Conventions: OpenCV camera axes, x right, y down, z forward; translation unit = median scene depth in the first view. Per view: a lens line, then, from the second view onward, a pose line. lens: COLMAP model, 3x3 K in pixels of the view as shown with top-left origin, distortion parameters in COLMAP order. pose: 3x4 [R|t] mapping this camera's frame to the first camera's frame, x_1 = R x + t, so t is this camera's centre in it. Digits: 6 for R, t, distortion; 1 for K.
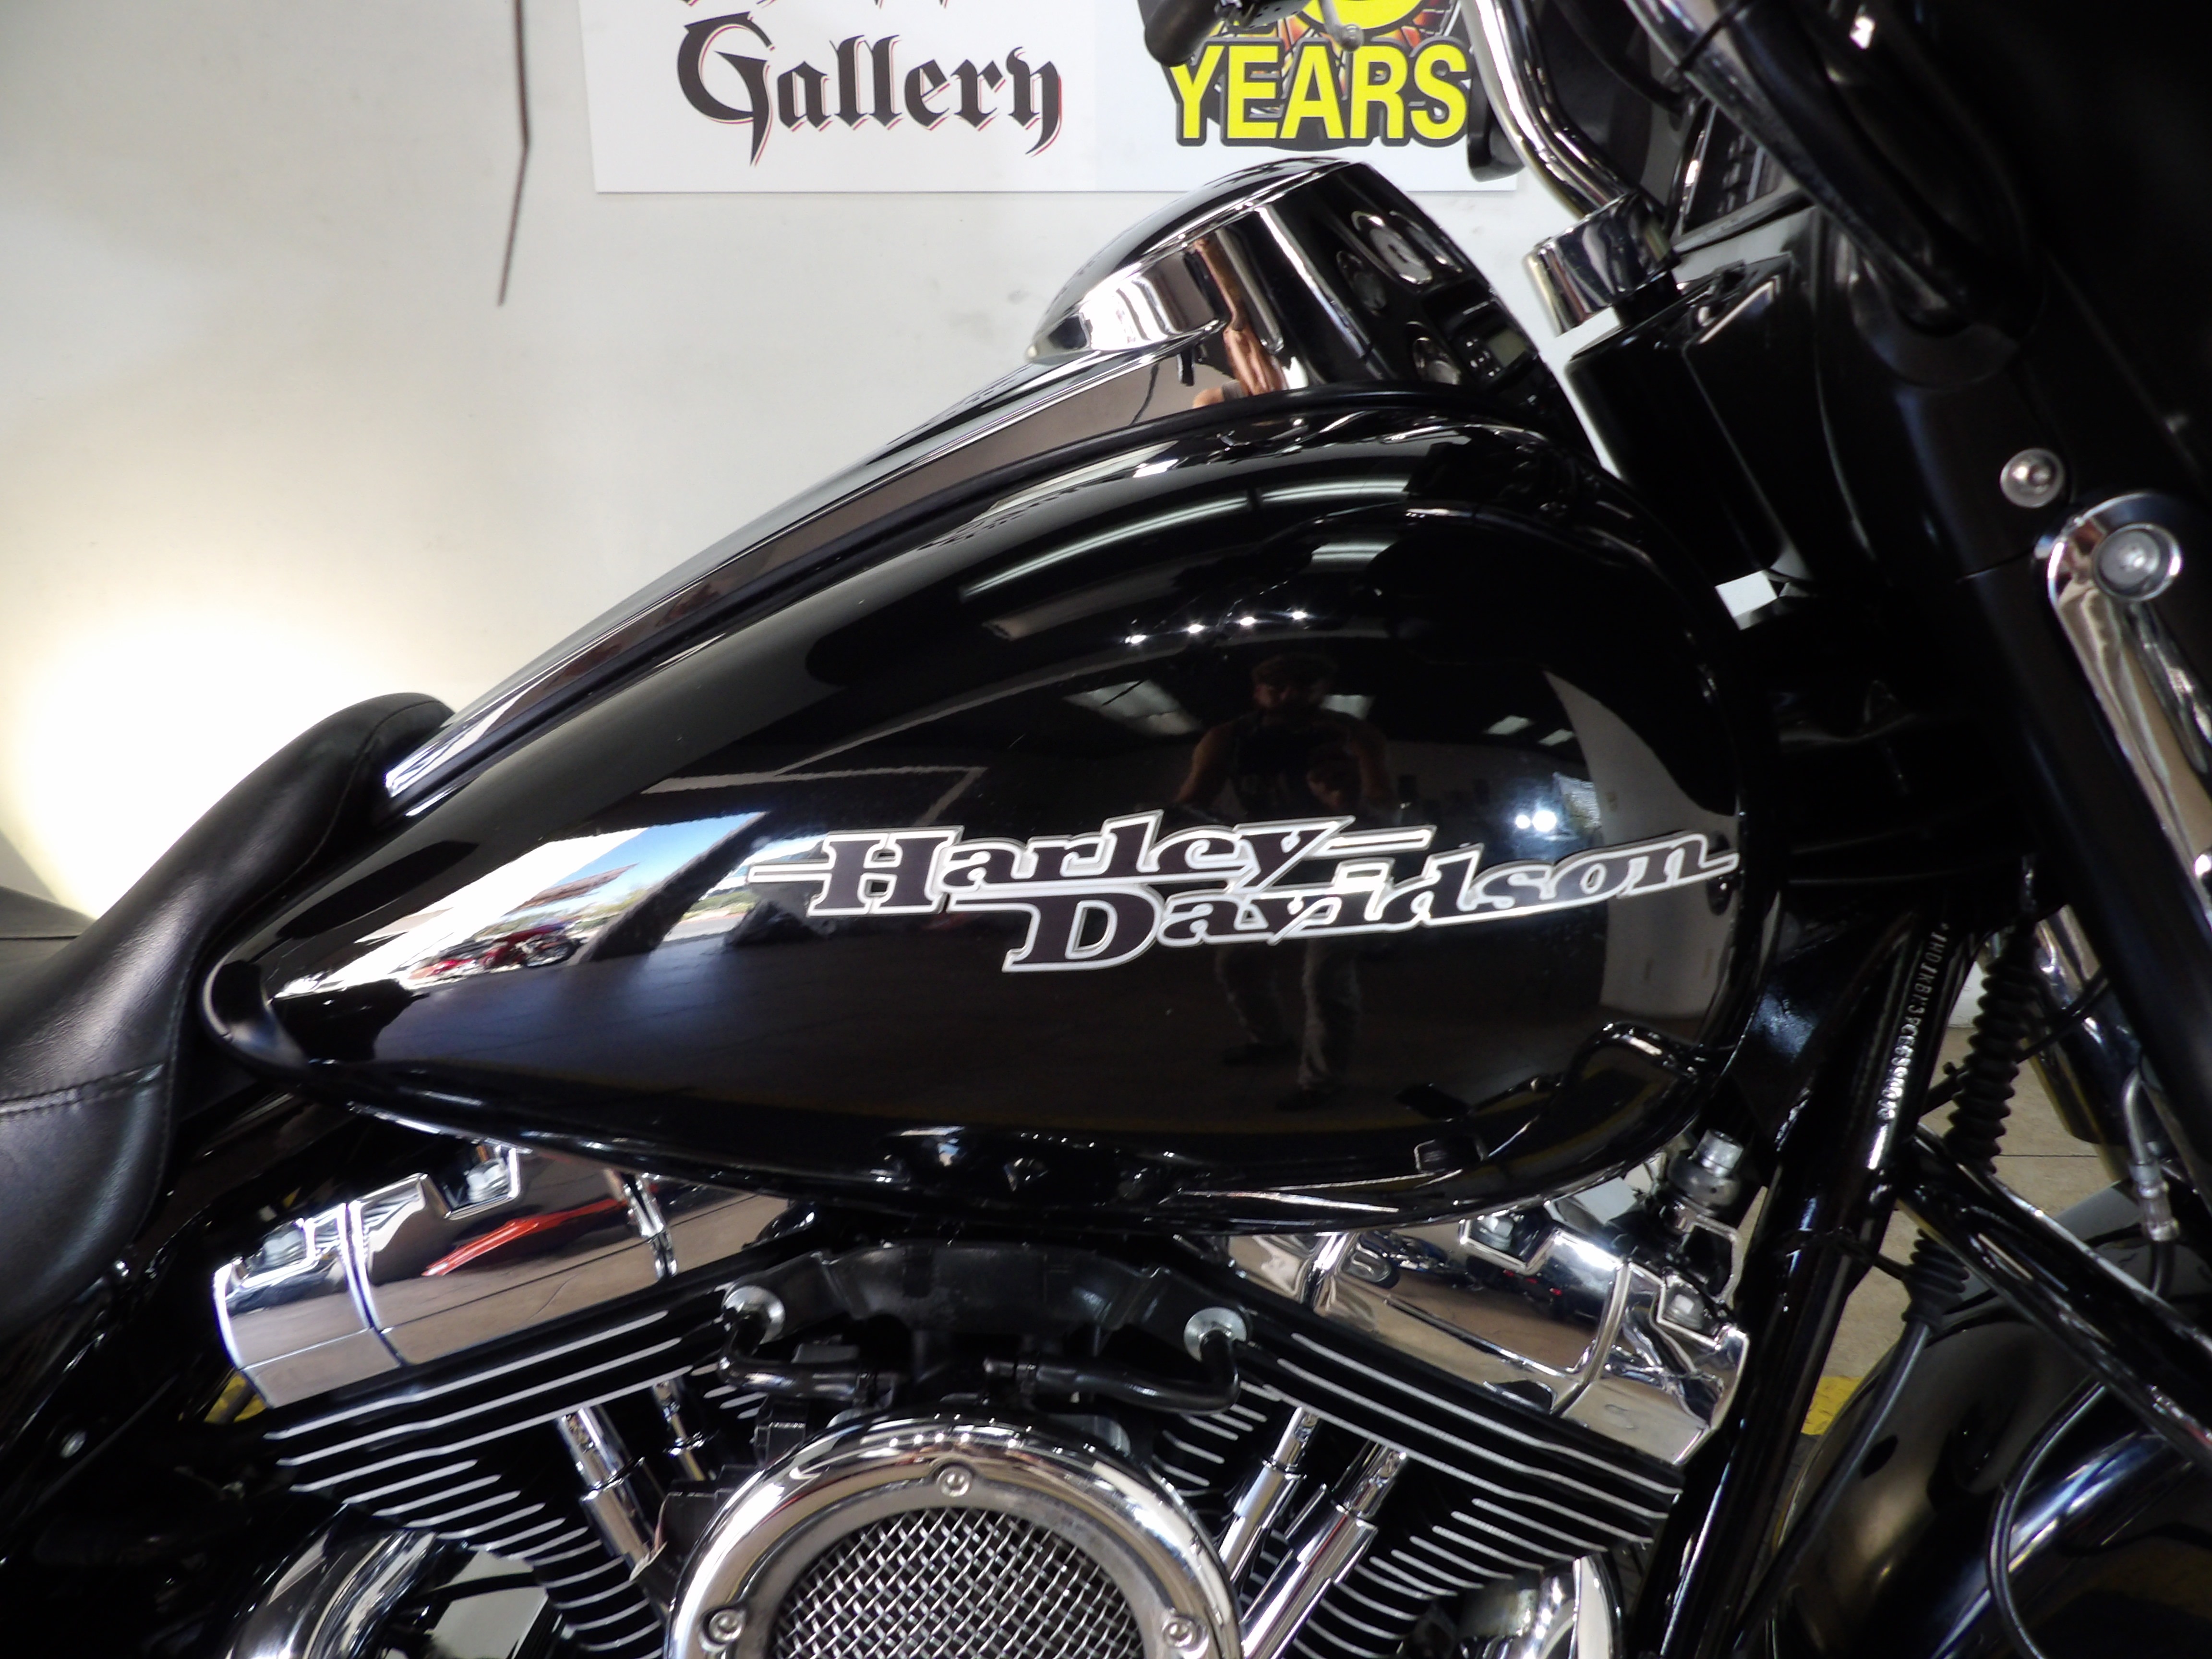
lens RADIAL K [[1577.8, 0, 1131.5], [0, 1577.8, 806.8], [0, 0, 1]] dist [-0.034336, 0.047254]
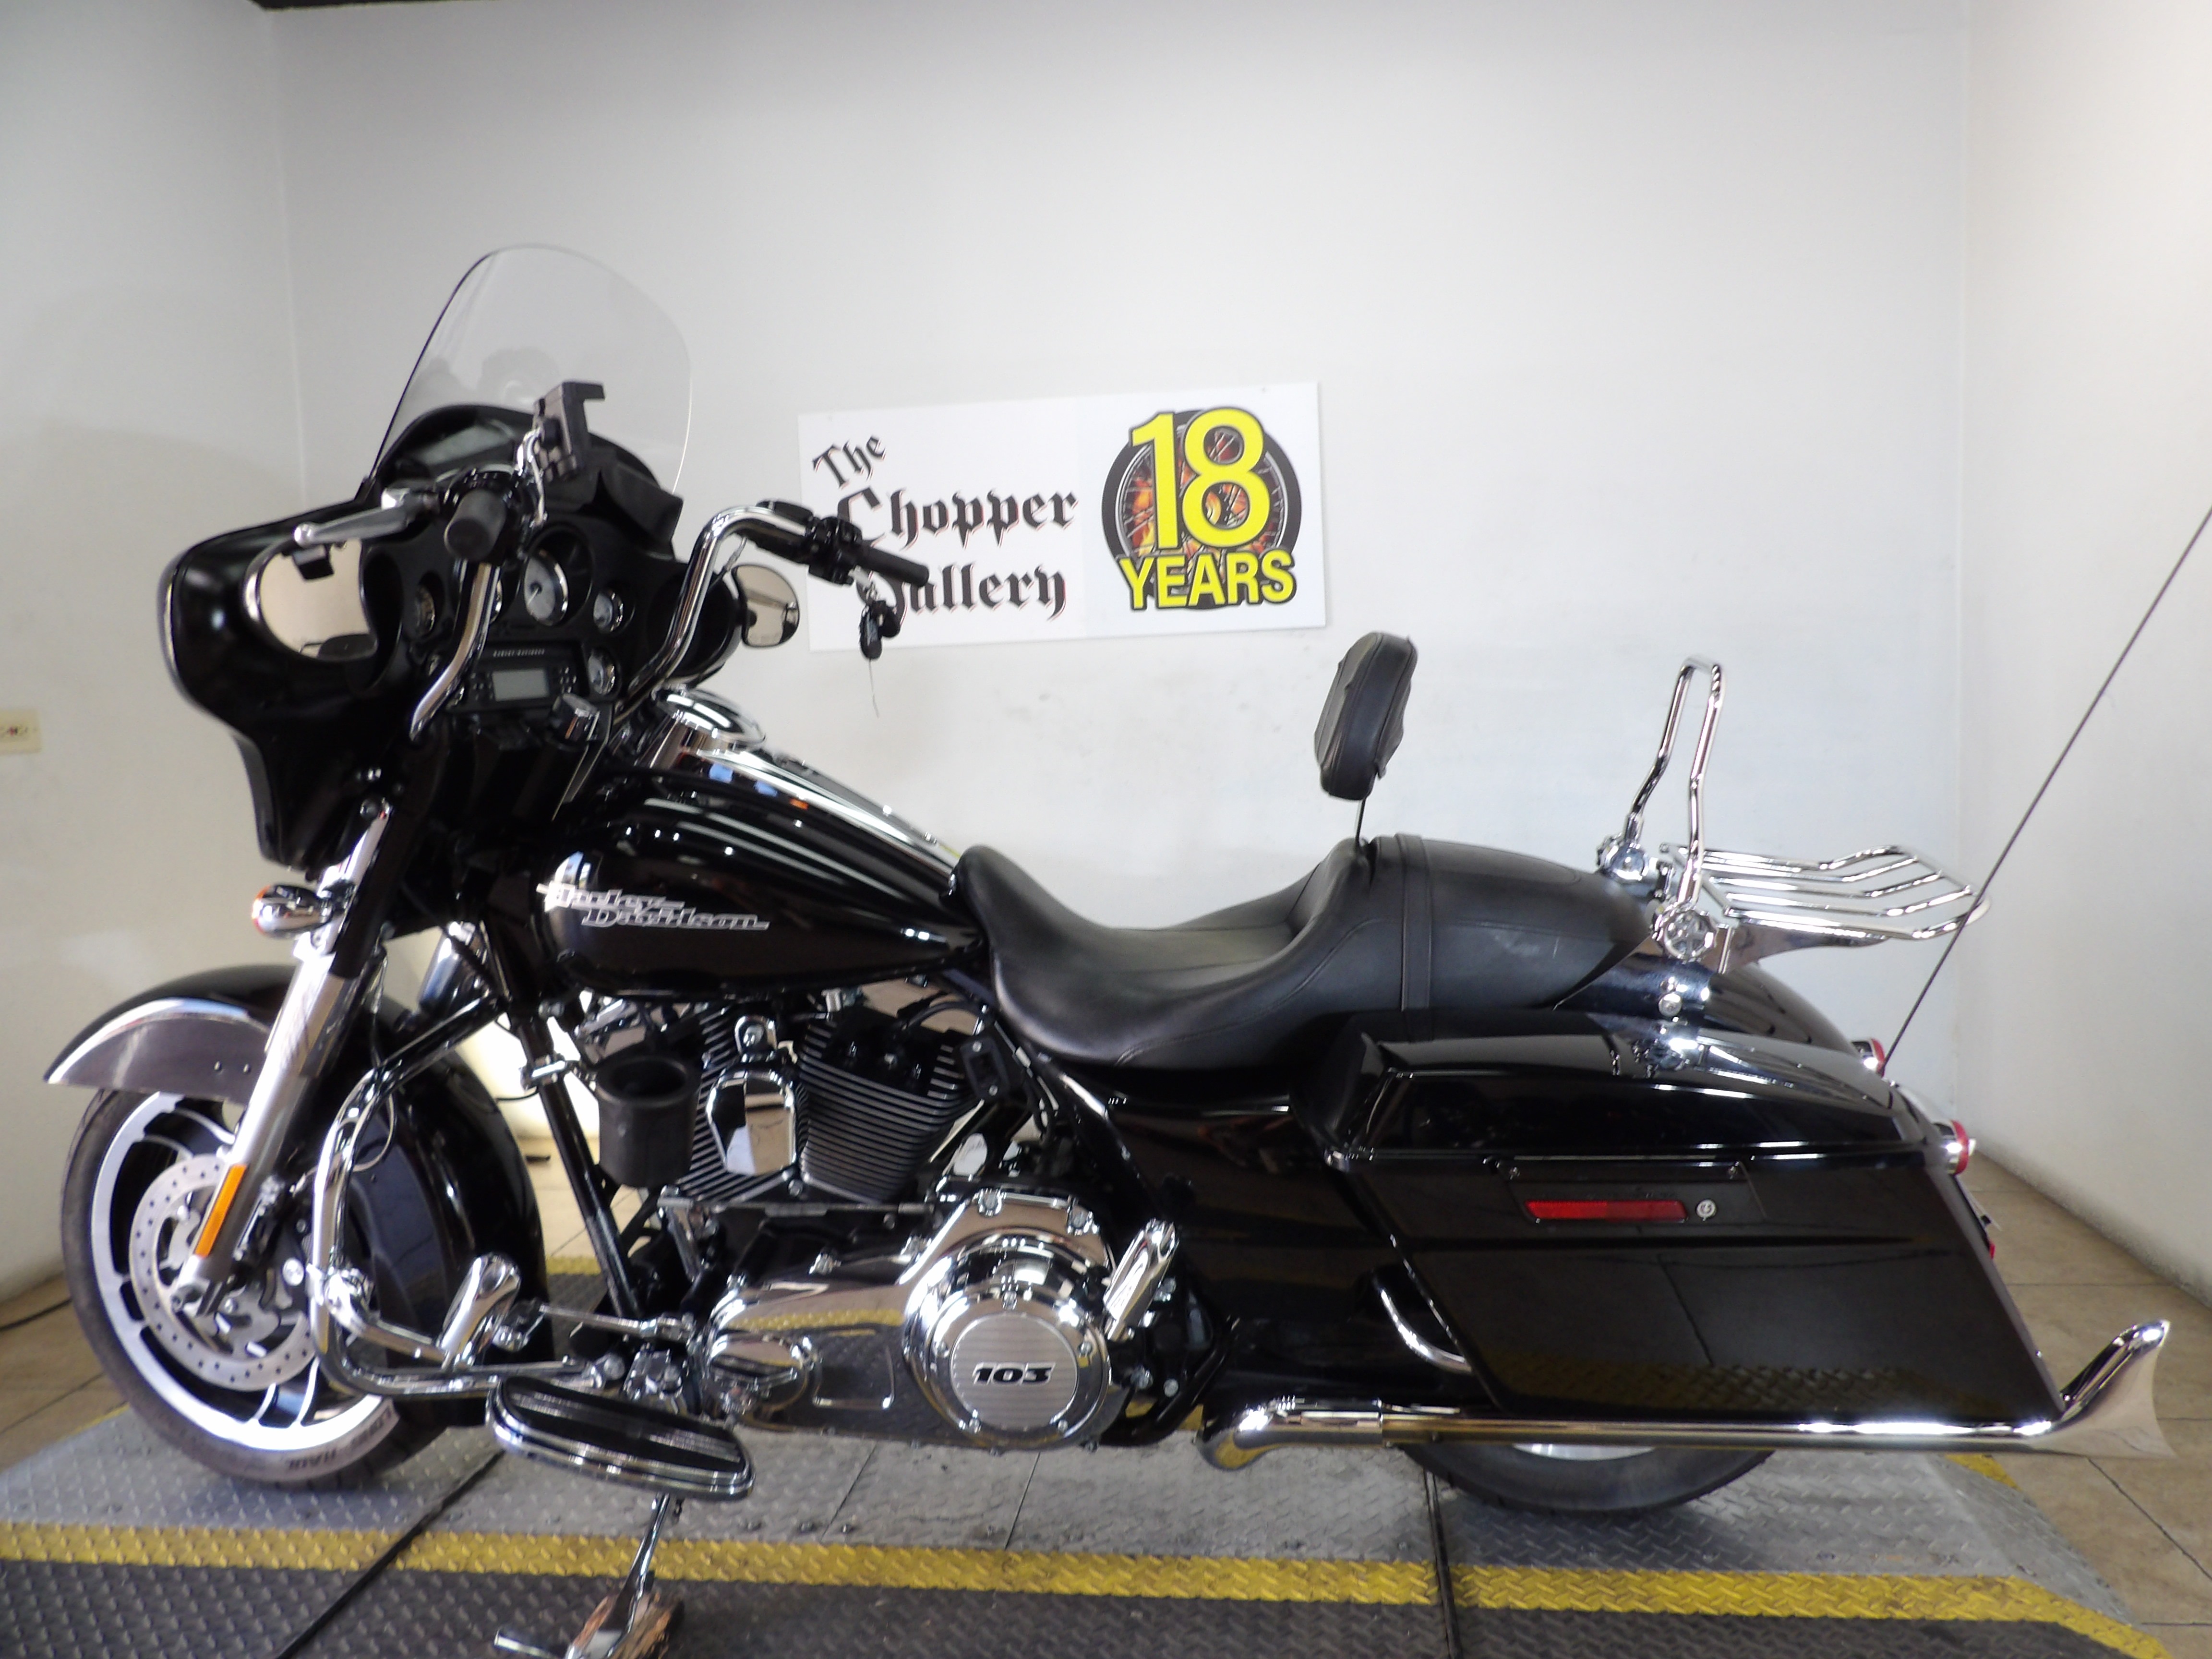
lens RADIAL K [[1577.8, 0, 1138.8], [0, 1577.8, 817.4], [0, 0, 1]] dist [-0.034336, 0.047254]
pose [[0.993840, -0.035397, -0.105016, 0.691189], [0.012007, 0.976434, -0.215483, 0.600636], [0.110169, 0.212894, 0.970844, -2.152365]]
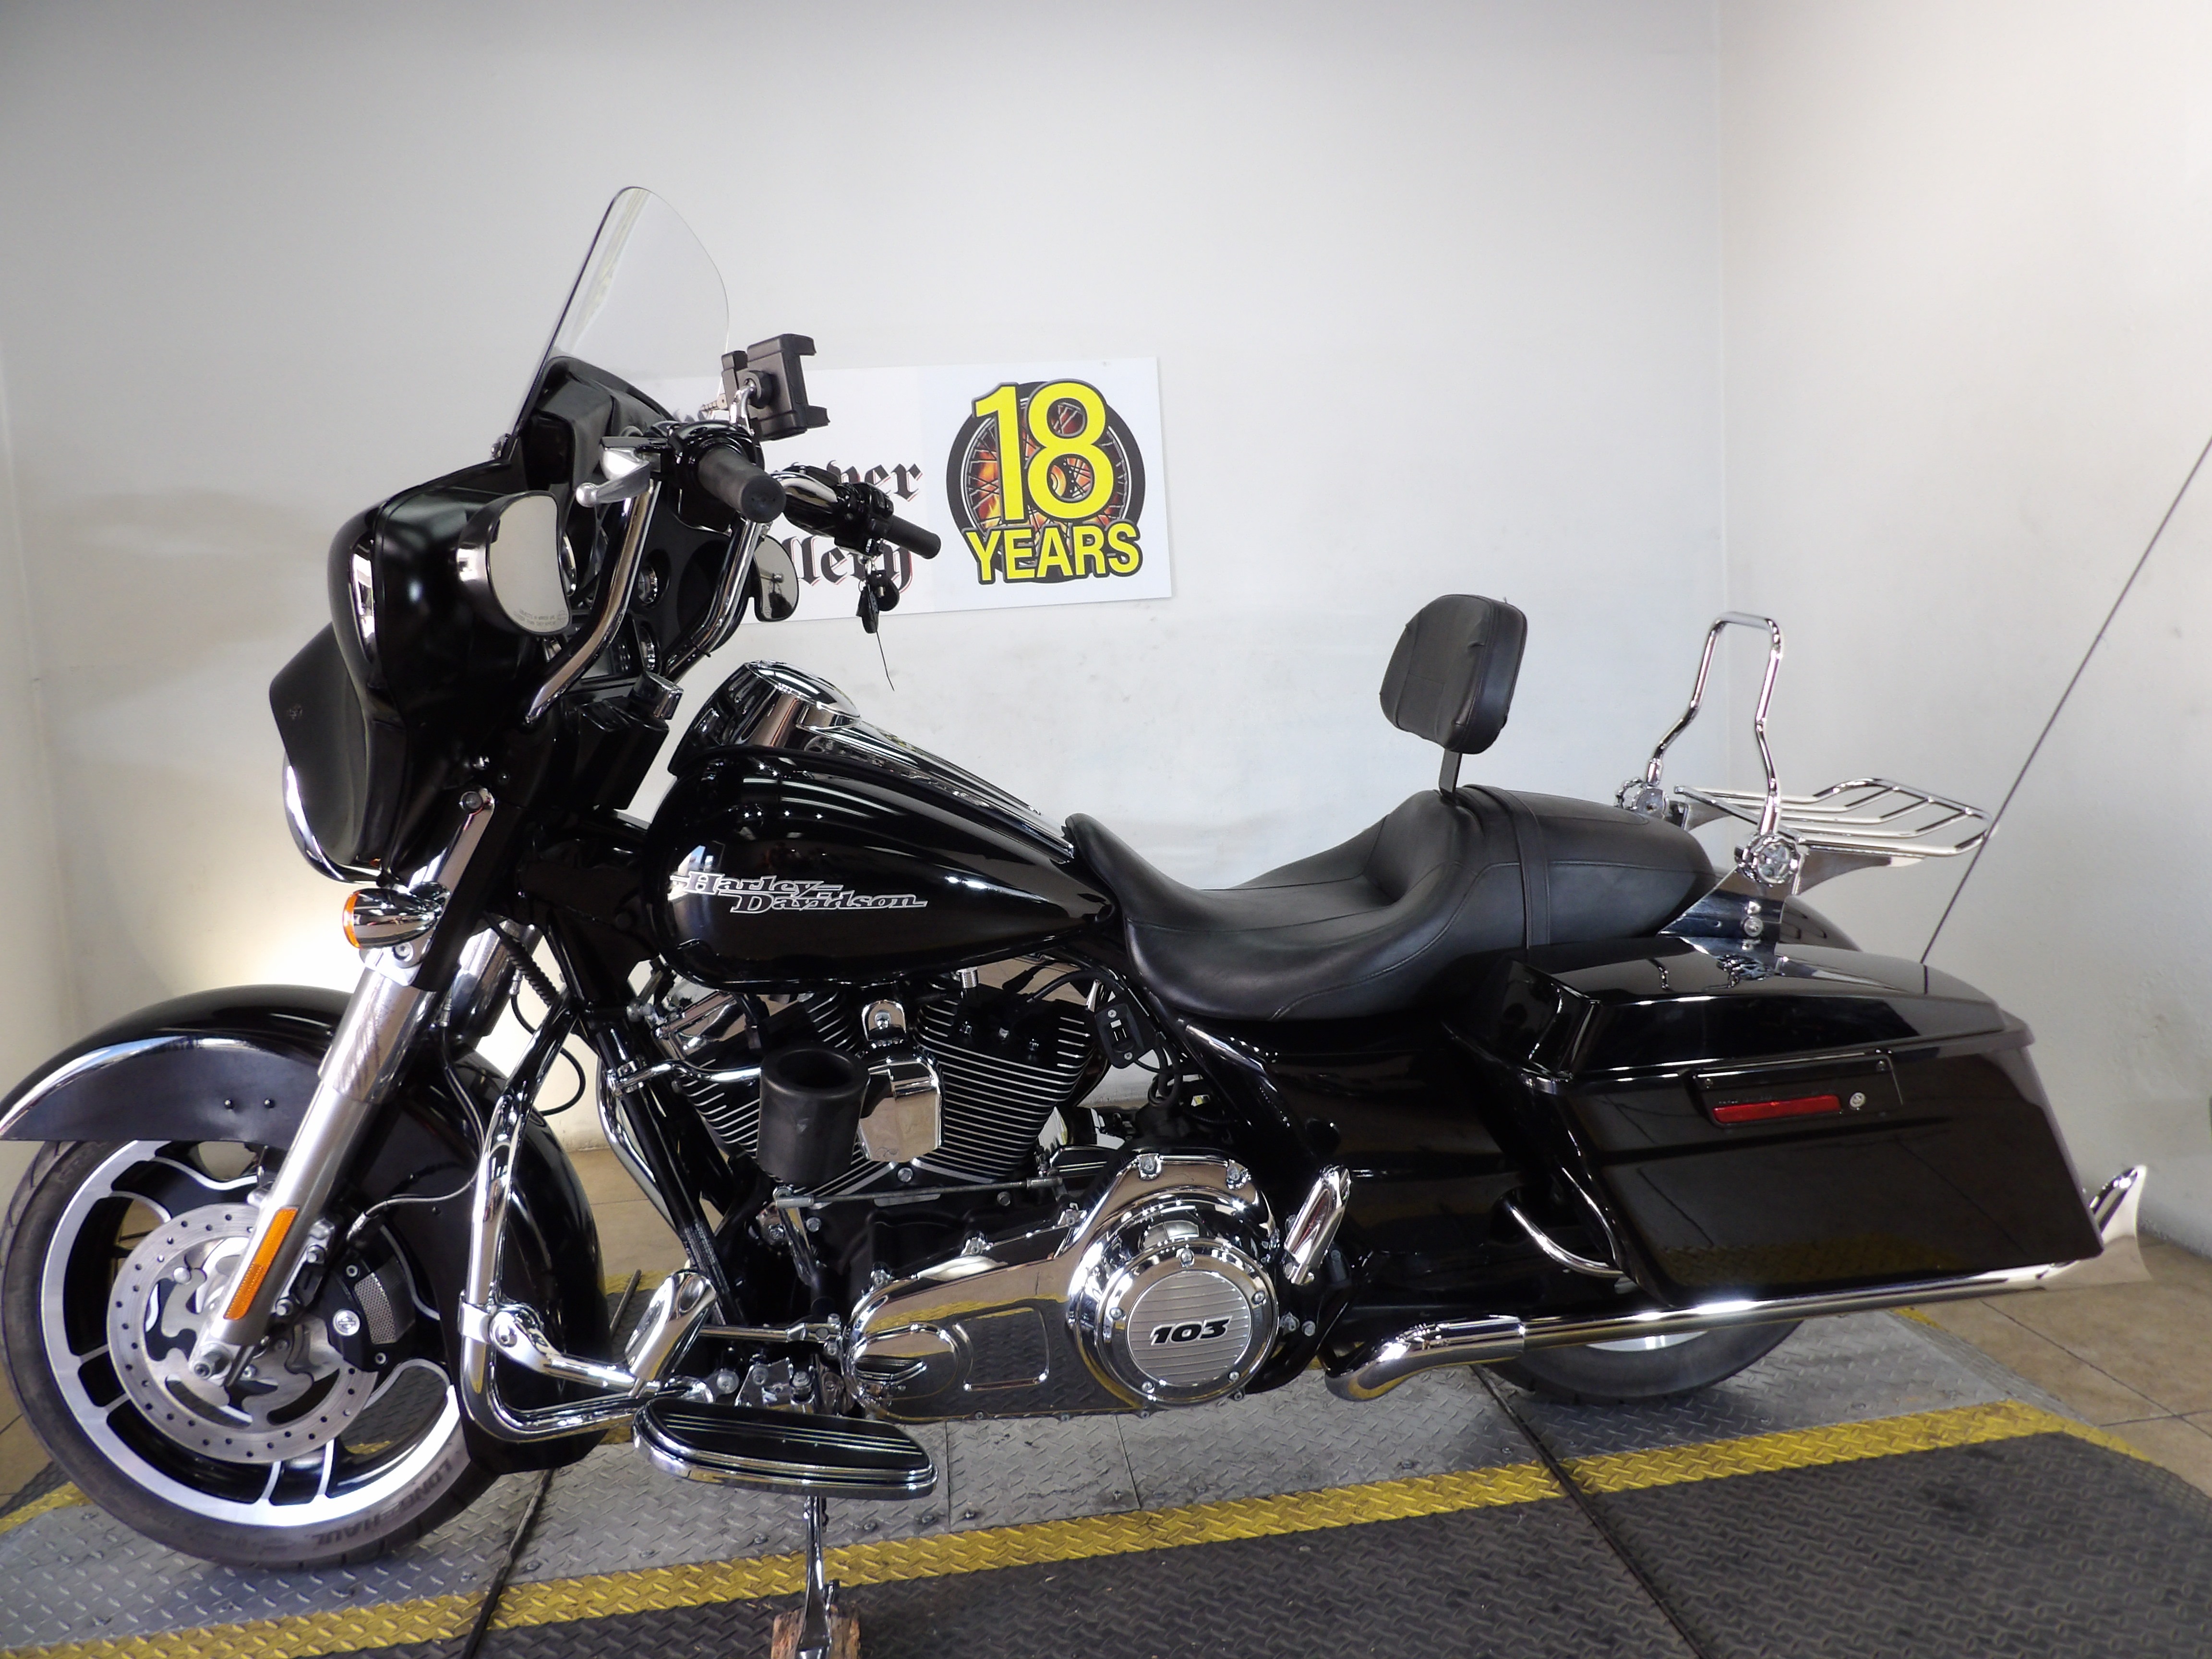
lens RADIAL K [[1577.8, 0, 1122.5], [0, 1577.8, 814.5], [0, 0, 1]] dist [-0.034336, 0.047254]
pose [[0.988170, -0.078449, 0.131782, -0.206593], [0.102875, 0.976339, -0.190207, 0.581426], [-0.113742, 0.201514, 0.972859, -2.179762]]
